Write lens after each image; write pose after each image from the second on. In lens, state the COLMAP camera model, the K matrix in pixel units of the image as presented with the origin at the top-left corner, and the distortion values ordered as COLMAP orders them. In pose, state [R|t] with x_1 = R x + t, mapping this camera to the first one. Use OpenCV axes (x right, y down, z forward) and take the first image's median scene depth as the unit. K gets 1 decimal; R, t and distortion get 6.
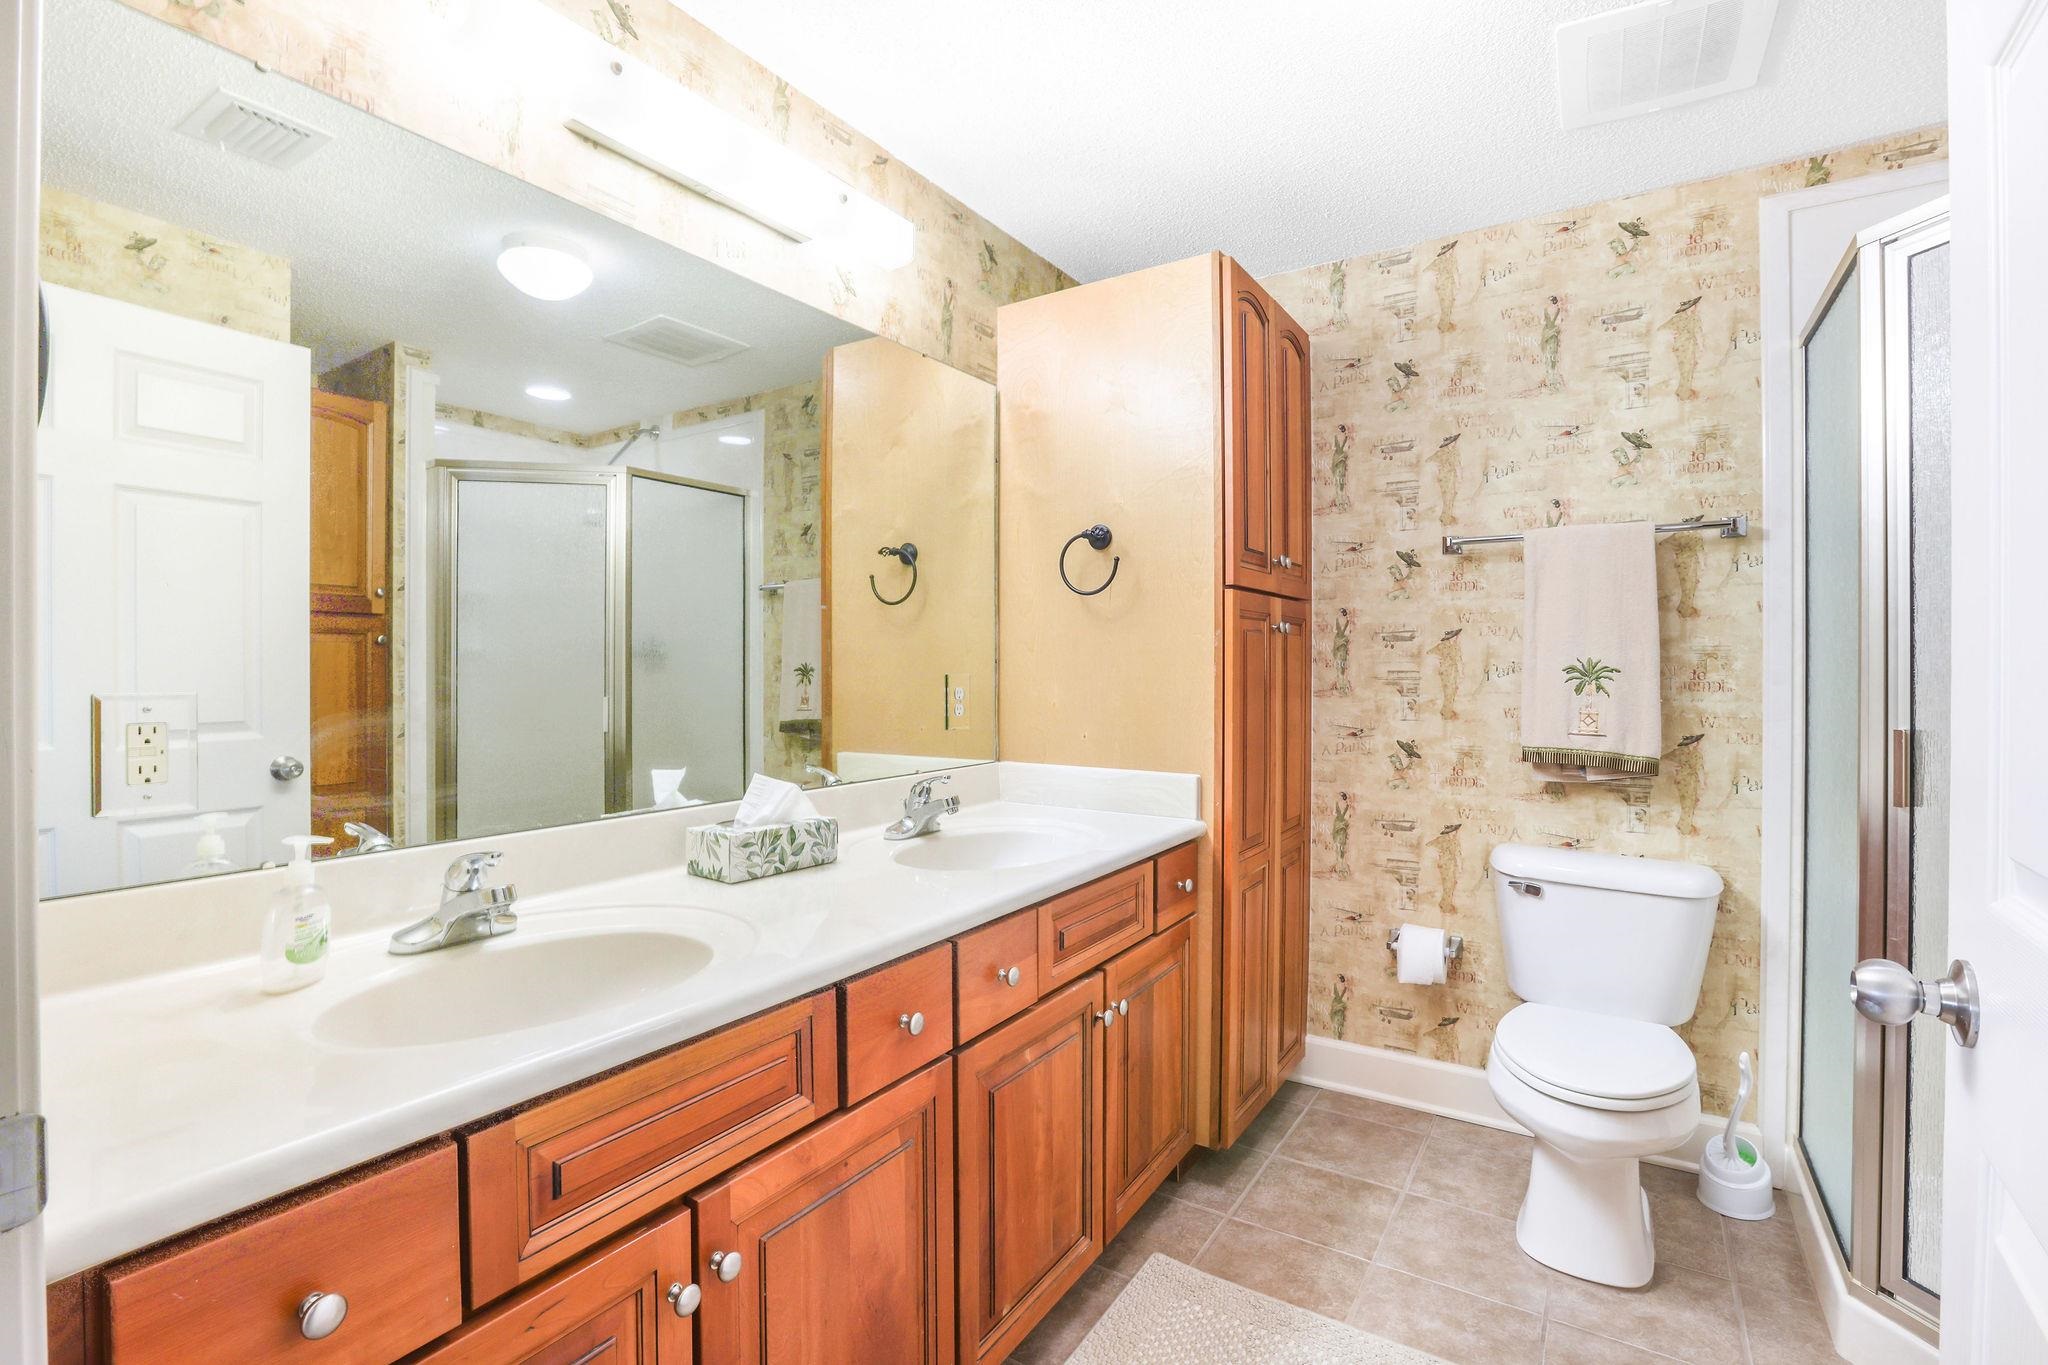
lens RADIAL K [[918.9, 0, 1022.9], [0, 918.9, 675.4], [0, 0, 1]] dist [-0.032092, 0.003809]
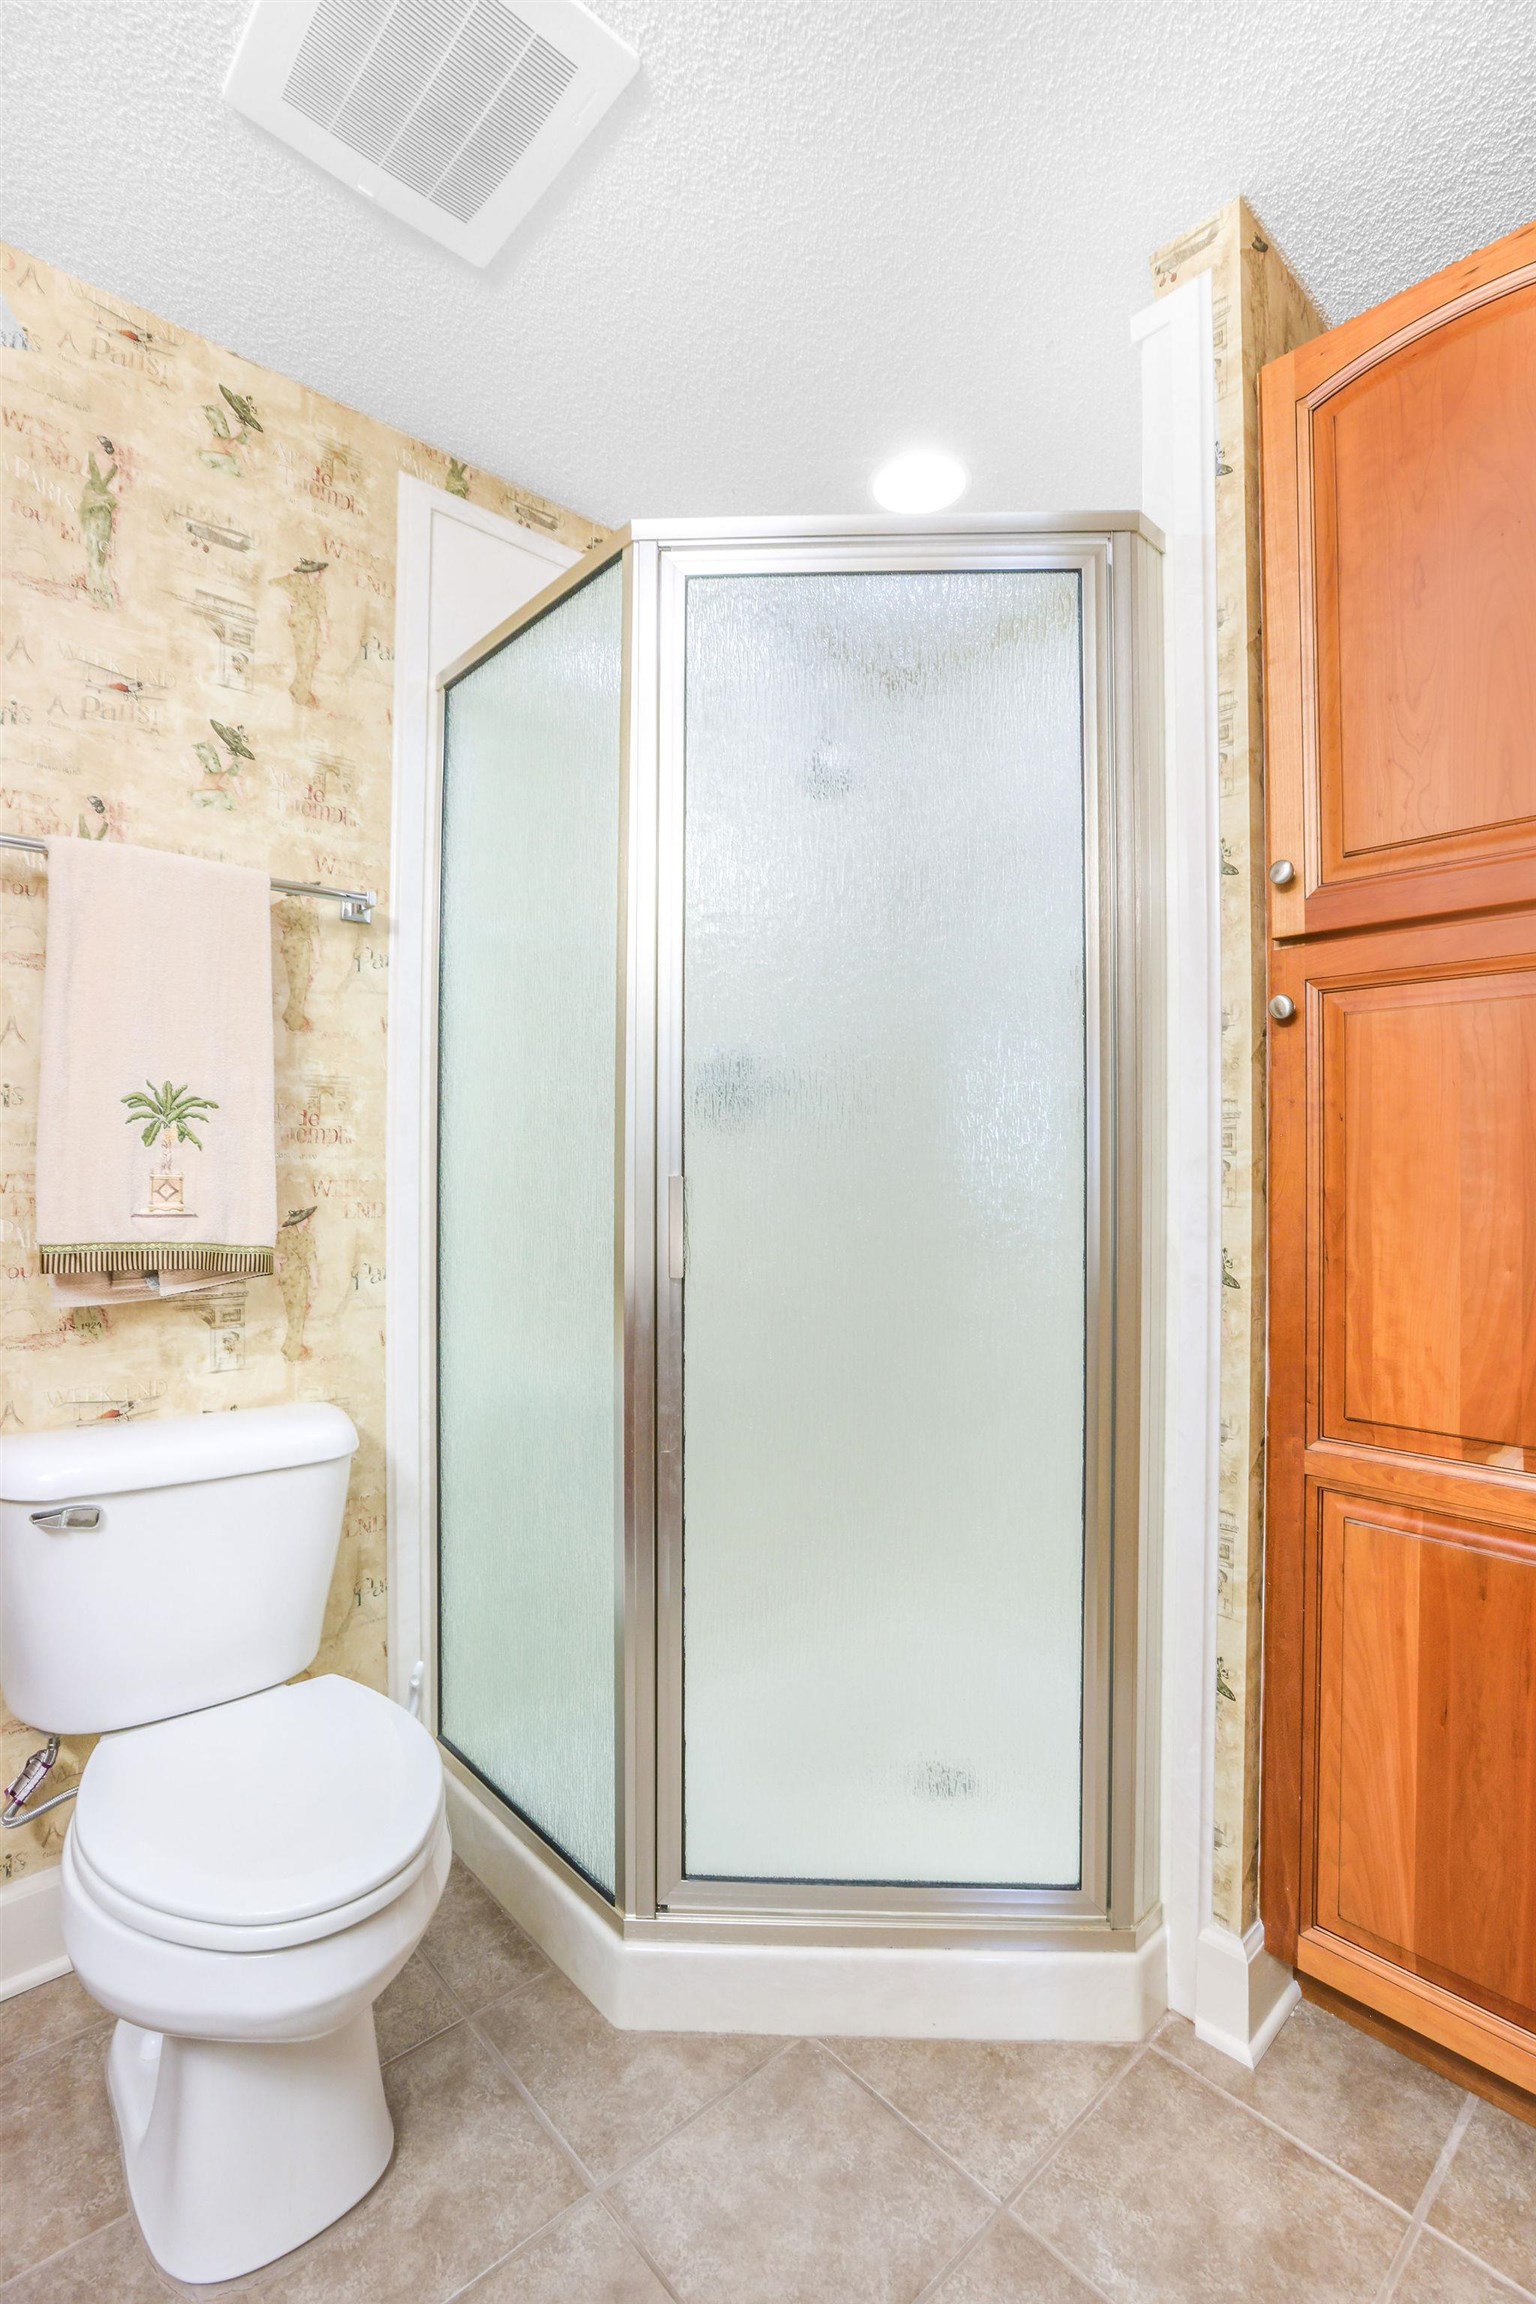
lens RADIAL K [[1033.8, 0, 770.5], [0, 1033.8, 1154.0], [0, 0, 1]] dist [-0.032092, 0.003809]
pose [[0.249402, 0.012234, 0.968323, 0.095219], [0.003687, 0.999901, -0.013583, 0.037357], [-0.968393, 0.006958, 0.249332, 0.477928]]
